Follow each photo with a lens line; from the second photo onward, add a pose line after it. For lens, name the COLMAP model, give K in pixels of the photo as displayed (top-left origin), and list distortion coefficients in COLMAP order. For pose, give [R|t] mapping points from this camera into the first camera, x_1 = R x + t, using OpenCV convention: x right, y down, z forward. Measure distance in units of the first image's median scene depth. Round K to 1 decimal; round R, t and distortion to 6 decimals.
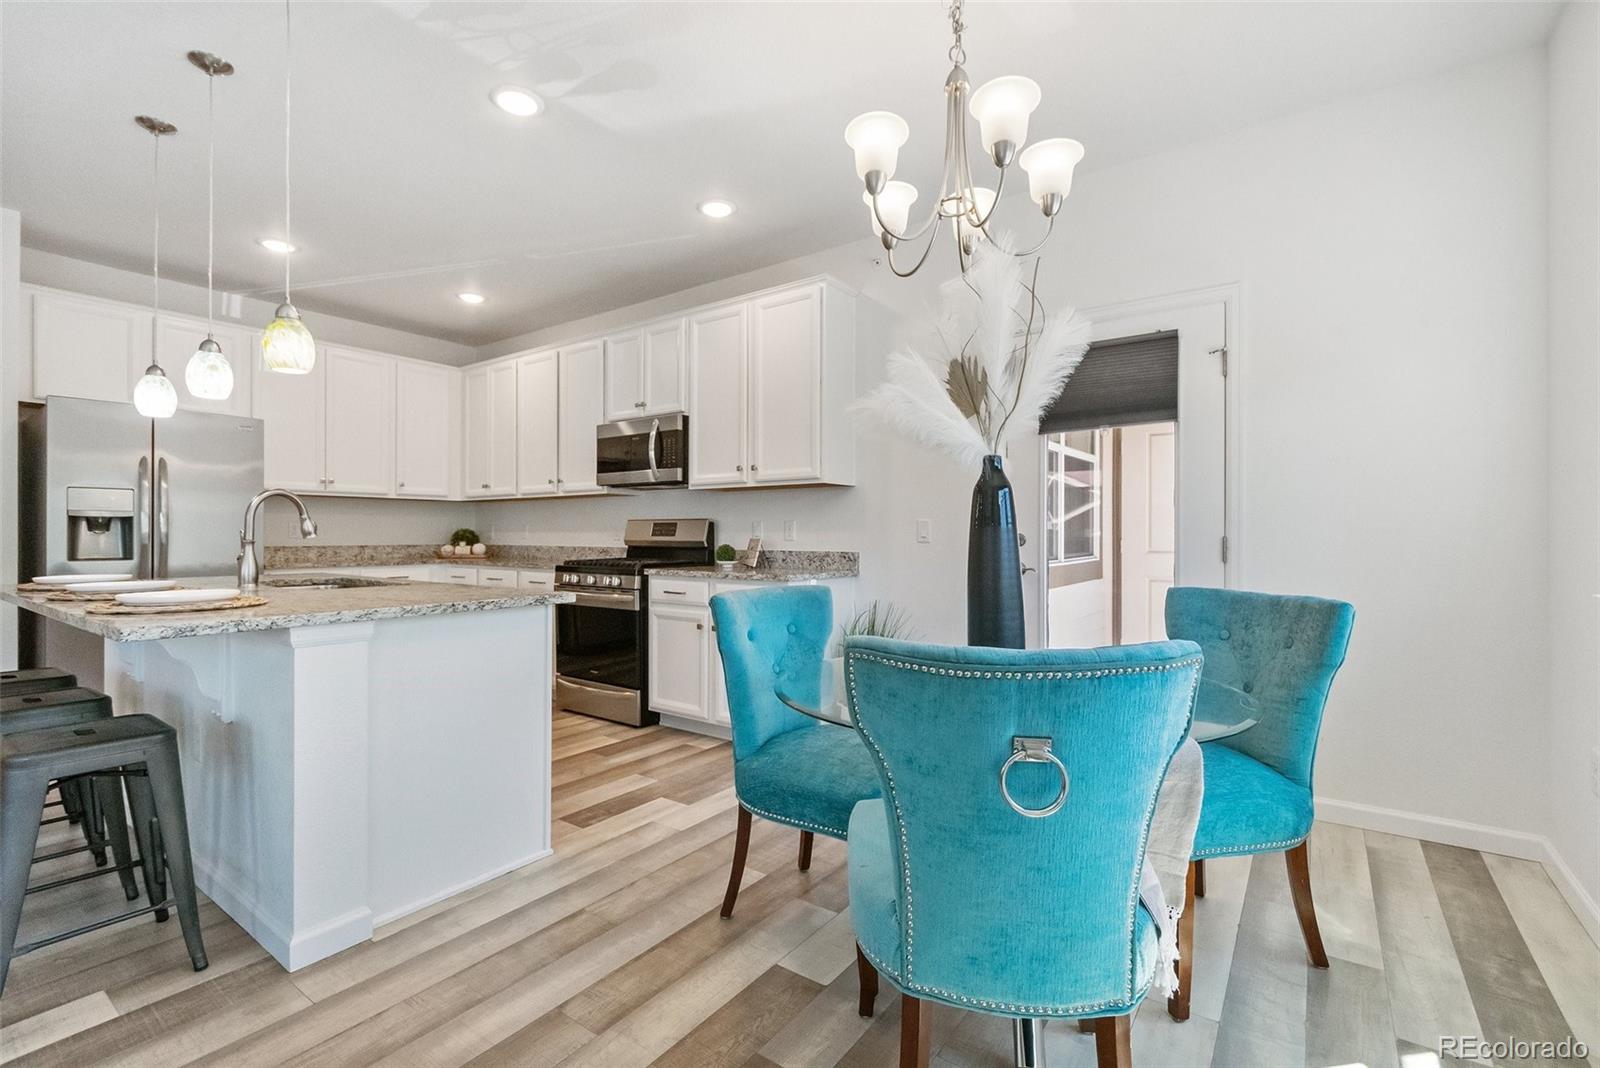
lens RADIAL K [[723.8, 0, 791.5], [0, 723.8, 533.2], [0, 0, 1]] dist [-0.000524, -0.000002]
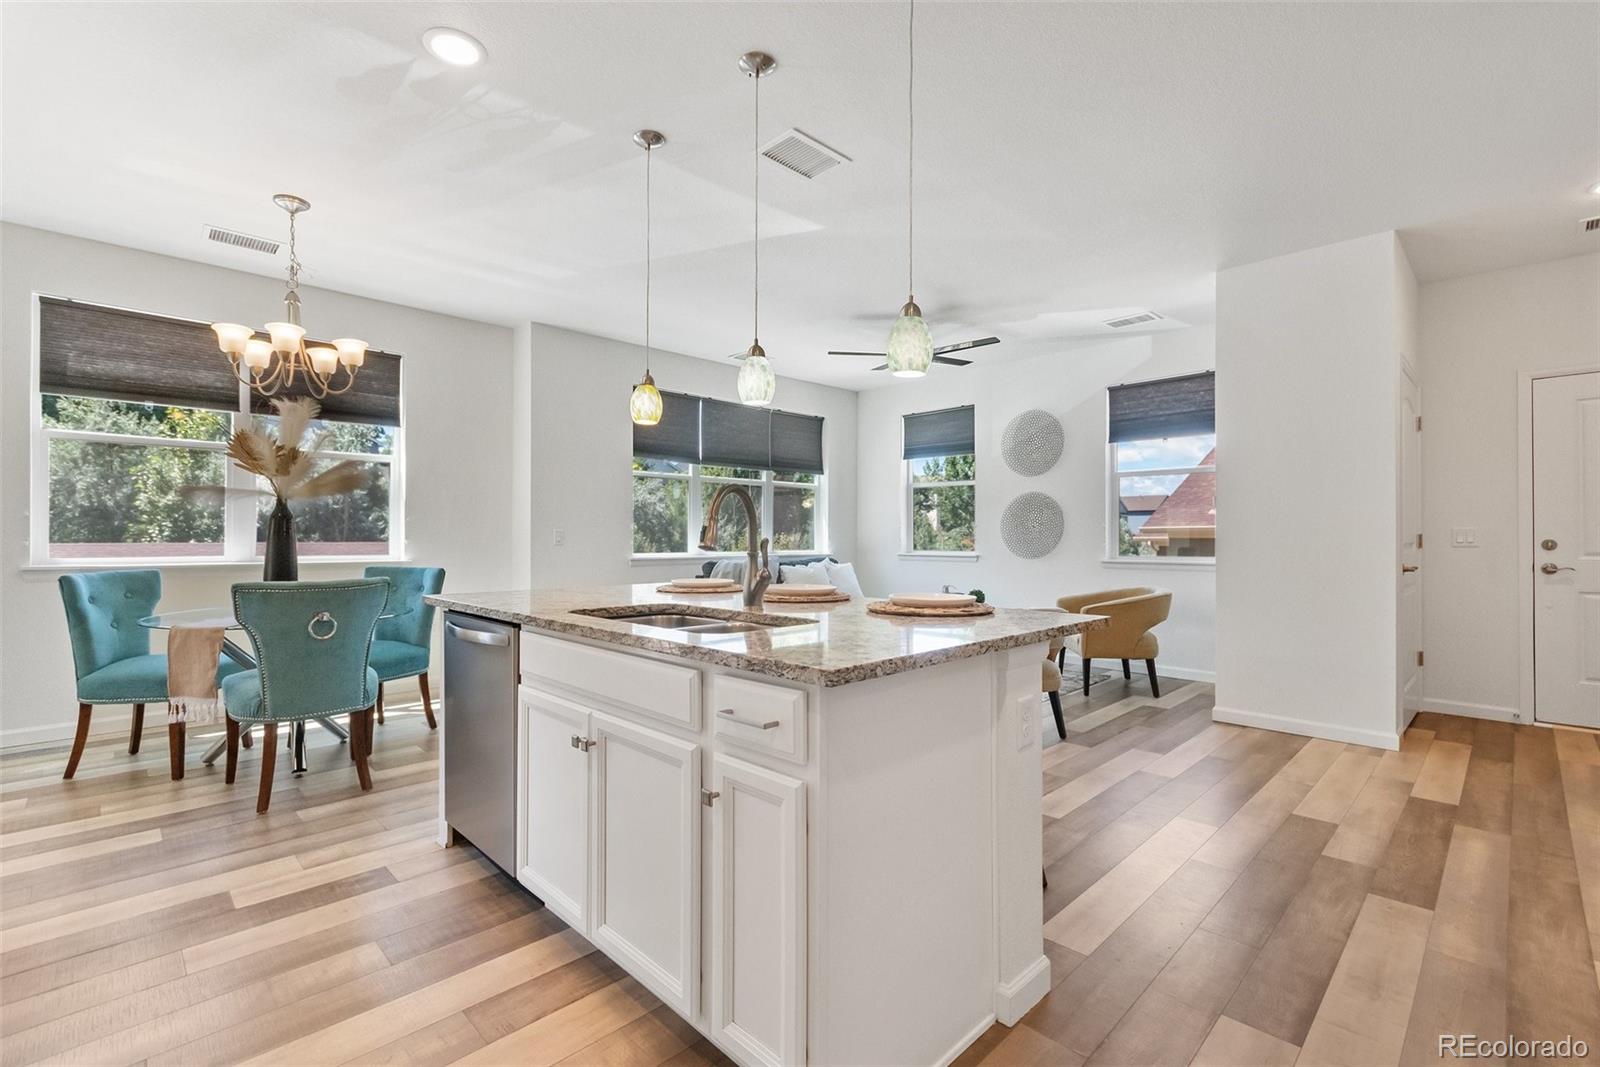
lens RADIAL K [[710.1, 0, 787.6], [0, 710.1, 530.1], [0, 0, 1]] dist [0.002219, 0.000252]
pose [[-0.985484, -0.004113, 0.169716, -0.597522], [-0.005764, 0.999941, -0.009237, -0.004089], [-0.169668, -0.010081, -0.985450, 1.148172]]
